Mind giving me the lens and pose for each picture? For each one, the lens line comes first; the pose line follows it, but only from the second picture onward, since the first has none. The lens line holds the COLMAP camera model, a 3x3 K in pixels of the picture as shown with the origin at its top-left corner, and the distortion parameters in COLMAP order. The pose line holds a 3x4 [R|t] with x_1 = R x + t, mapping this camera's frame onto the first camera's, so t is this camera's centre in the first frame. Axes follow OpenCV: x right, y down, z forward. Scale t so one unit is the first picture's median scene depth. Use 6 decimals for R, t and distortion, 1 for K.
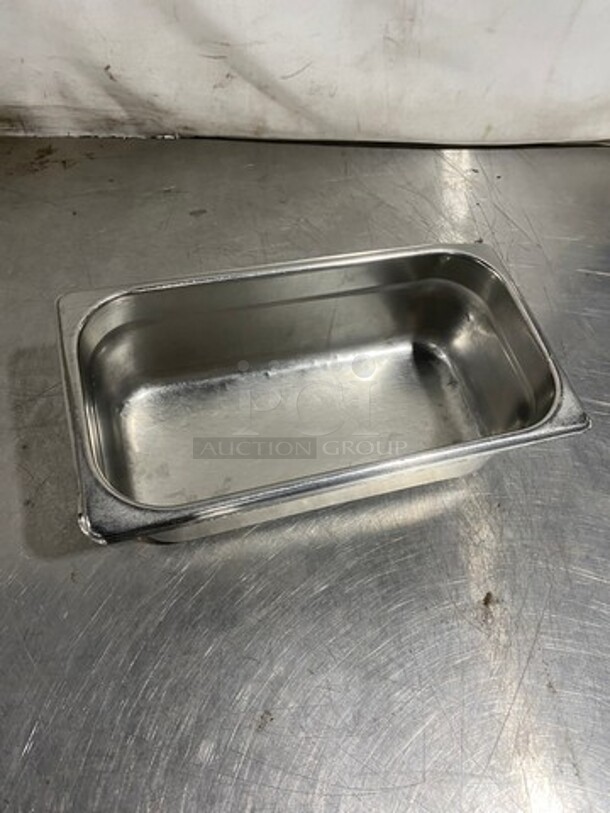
lens RADIAL K [[613.3, 0, 309.5], [0, 613.3, 412.5], [0, 0, 1]] dist [-0.009723, 0.012828]
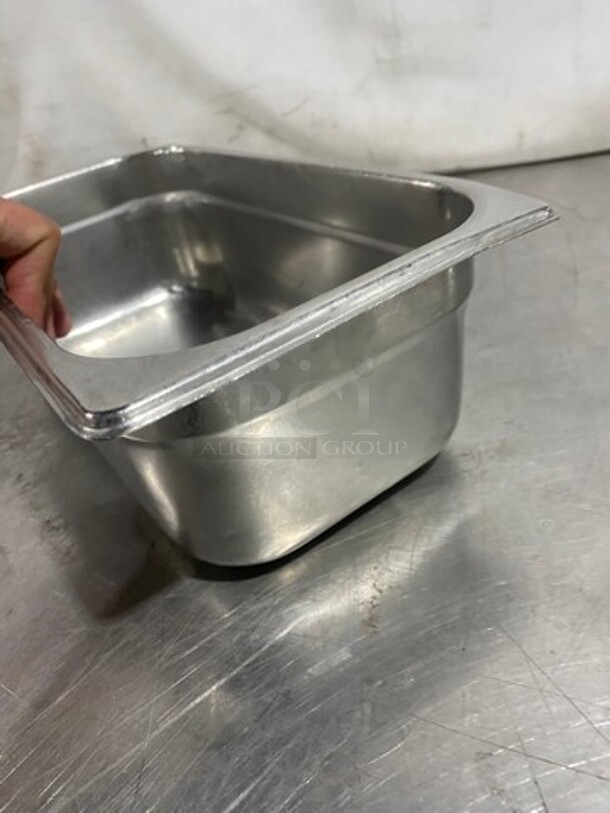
lens RADIAL K [[613.3, 0, 304.0], [0, 613.3, 404.2], [0, 0, 1]] dist [-0.009723, 0.012828]
pose [[0.917322, -0.063916, -0.392982, 0.366073], [-0.113822, 0.903738, -0.412678, 0.333285], [0.381529, 0.423289, 0.821743, 0.343515]]
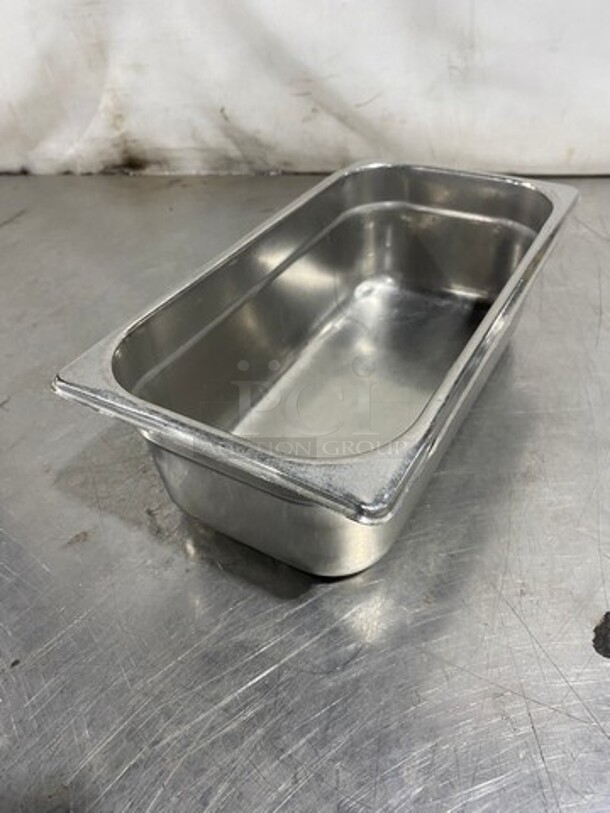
lens RADIAL K [[613.3, 0, 313.8], [0, 613.3, 388.4], [0, 0, 1]] dist [-0.009723, 0.012828]
pose [[0.921068, 0.073287, -0.382442, 0.352370], [-0.203872, 0.927525, -0.313263, 0.314078], [0.331767, 0.366506, 0.869255, 0.163431]]
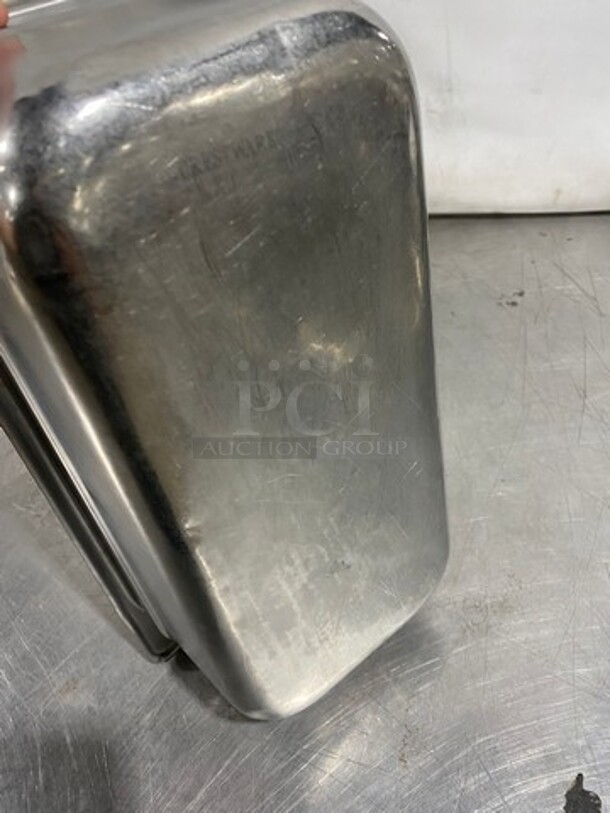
lens RADIAL K [[613.3, 0, 301.0], [0, 613.3, 402.9], [0, 0, 1]] dist [-0.009723, 0.012828]
pose [[0.913373, 0.062518, -0.402295, 0.368654], [-0.168289, 0.957744, -0.233248, 0.149564], [0.370713, 0.280744, 0.885299, 0.120976]]
